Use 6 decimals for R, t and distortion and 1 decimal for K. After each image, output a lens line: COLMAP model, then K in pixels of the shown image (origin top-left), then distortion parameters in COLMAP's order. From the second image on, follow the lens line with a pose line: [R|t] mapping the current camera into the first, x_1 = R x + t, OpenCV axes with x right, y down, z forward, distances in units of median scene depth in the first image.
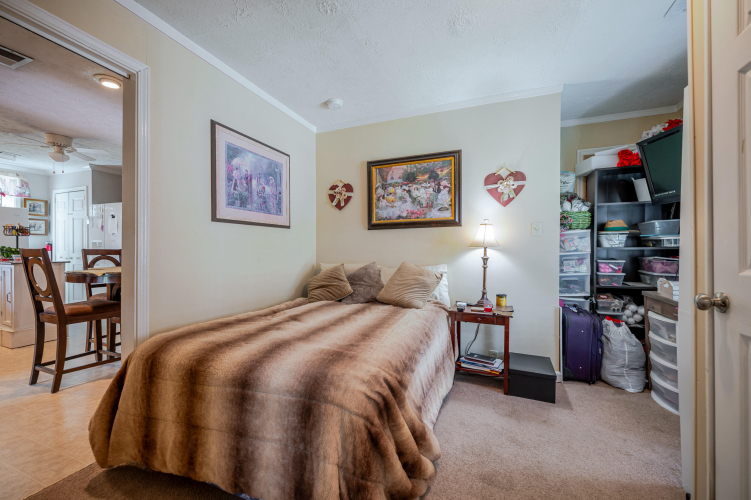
lens RADIAL K [[294.3, 0, 380.3], [0, 294.3, 252.8], [0, 0, 1]] dist [-0.013550, 0.001373]
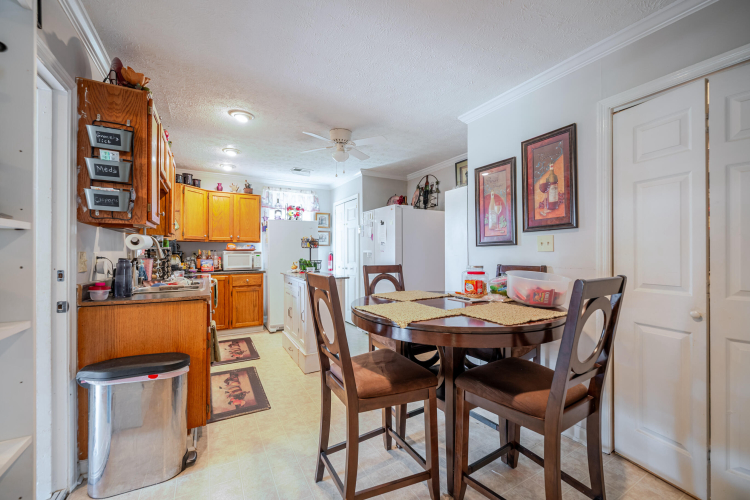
lens RADIAL K [[293.9, 0, 378.0], [0, 293.9, 251.4], [0, 0, 1]] dist [-0.013550, 0.001373]
pose [[0.773280, -0.007162, -0.634024, -0.346471], [0.000268, 0.999940, -0.010969, -0.028390], [0.634064, 0.008312, 0.773236, 0.291972]]
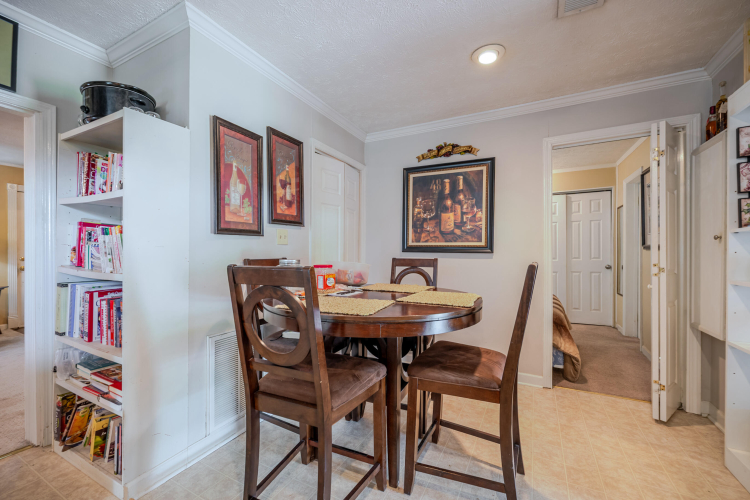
lens RADIAL K [[293.9, 0, 354.5], [0, 293.9, 252.0], [0, 0, 1]] dist [-0.013550, 0.001373]
pose [[0.194255, 0.001887, 0.980949, -2.247412], [0.002877, 0.999993, -0.002494, 0.001935], [-0.980947, 0.003306, 0.194248, 1.379559]]
